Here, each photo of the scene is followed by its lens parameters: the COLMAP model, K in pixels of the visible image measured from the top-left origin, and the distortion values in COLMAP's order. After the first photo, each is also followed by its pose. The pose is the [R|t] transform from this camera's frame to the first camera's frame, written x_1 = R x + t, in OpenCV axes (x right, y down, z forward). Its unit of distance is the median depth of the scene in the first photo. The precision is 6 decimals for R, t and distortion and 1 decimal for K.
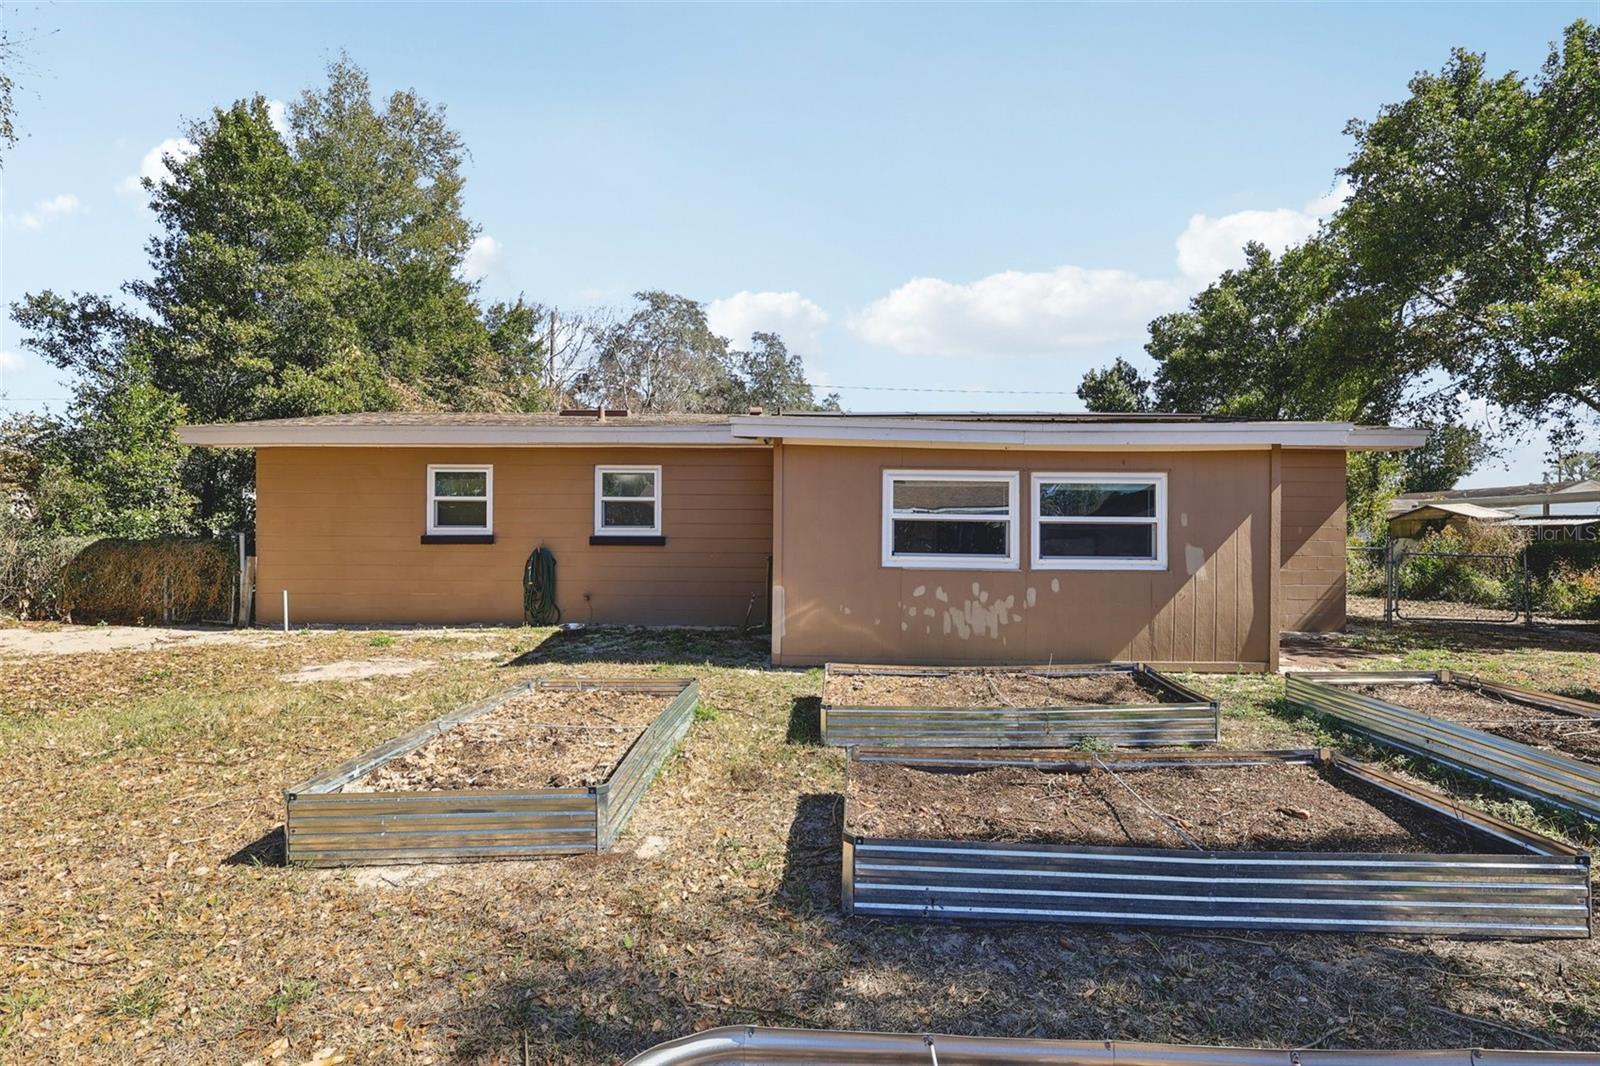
lens RADIAL K [[740.1, 0, 789.6], [0, 740.1, 534.0], [0, 0, 1]] dist [0.000270, 0.000244]
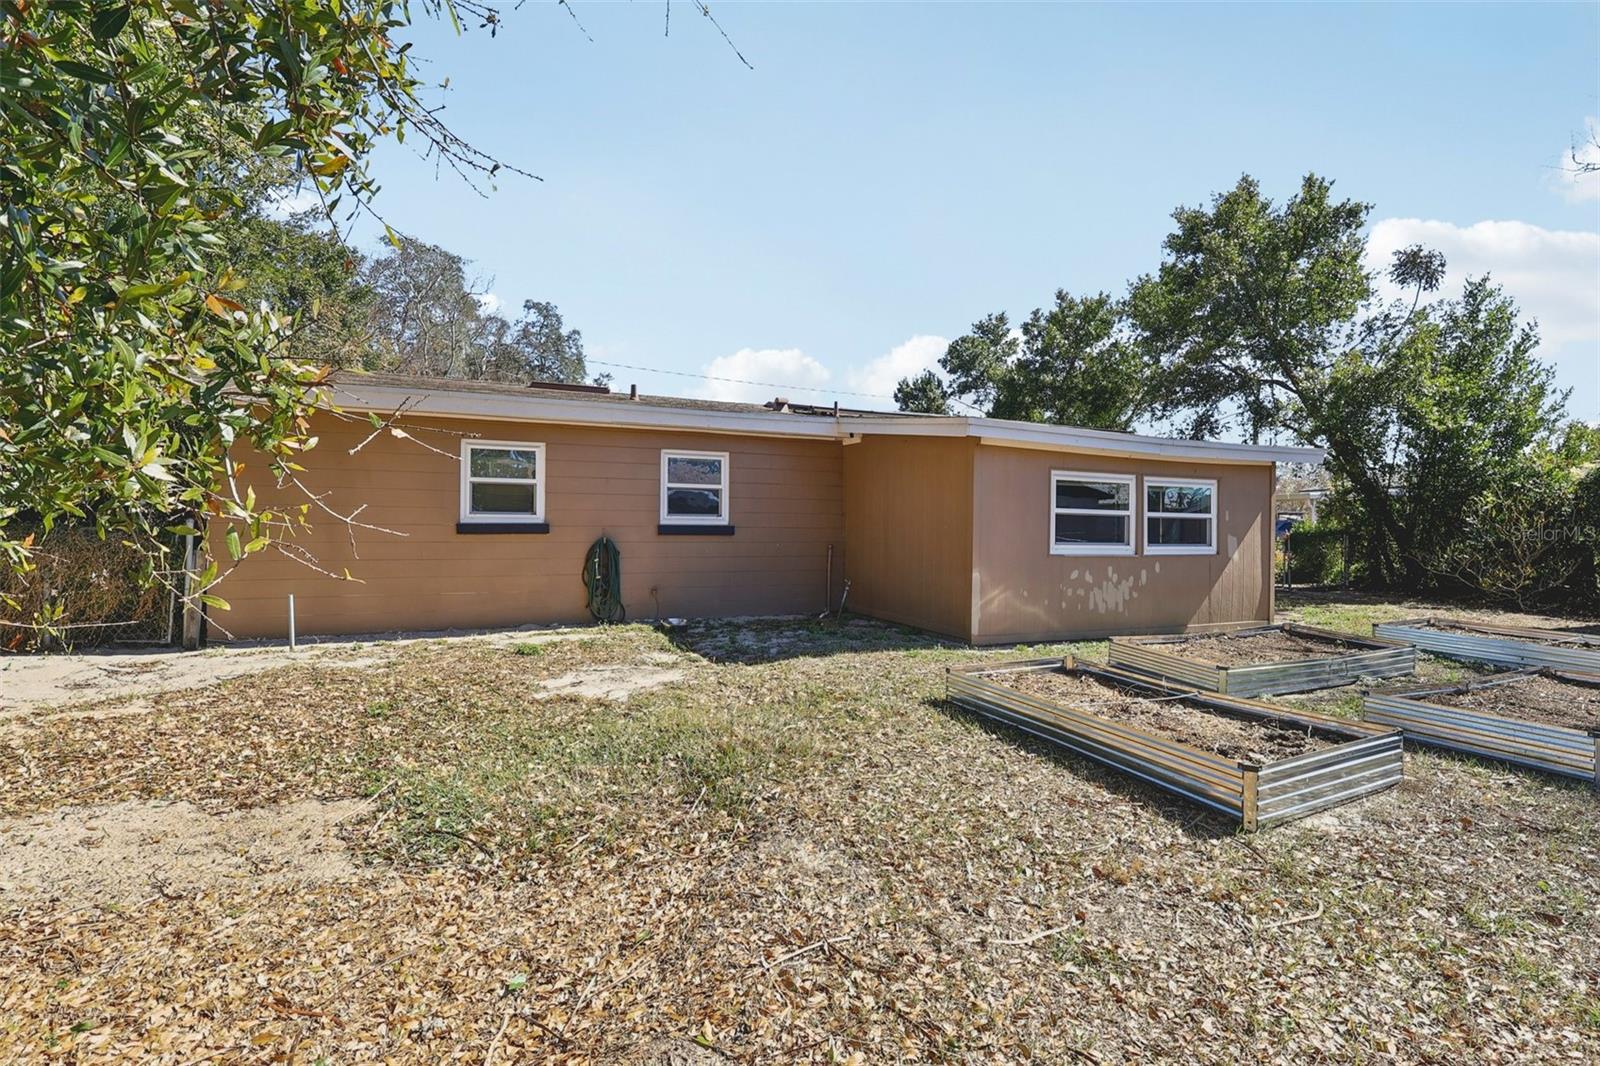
lens RADIAL K [[740.1, 0, 788.7], [0, 740.1, 524.8], [0, 0, 1]] dist [0.000270, 0.000244]
pose [[0.909964, 0.002712, 0.414679, -0.505155], [-0.006782, 0.999942, 0.008343, -0.006294], [-0.414632, -0.010404, 0.909930, 0.080237]]
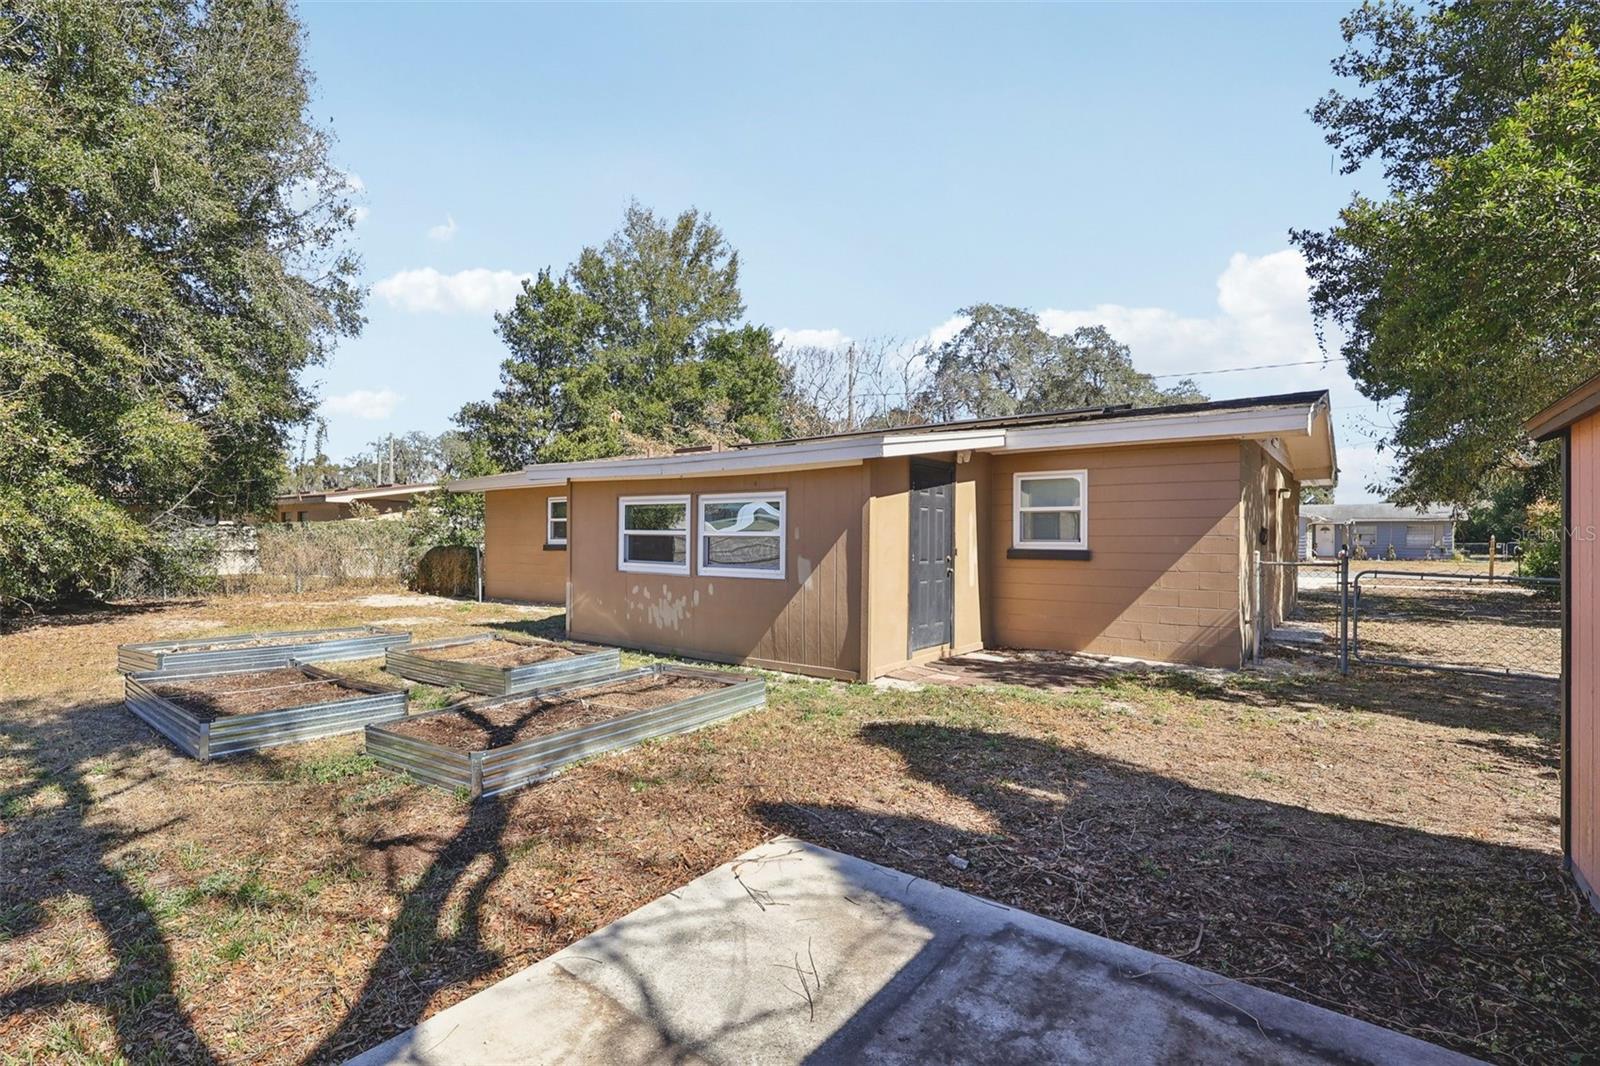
lens RADIAL K [[740.1, 0, 771.8], [0, 740.1, 541.0], [0, 0, 1]] dist [0.000270, 0.000244]
pose [[0.797228, -0.000142, -0.603678, 0.799582], [-0.001131, 0.999998, -0.001727, -0.004502], [0.603677, 0.002060, 0.797227, 0.073350]]
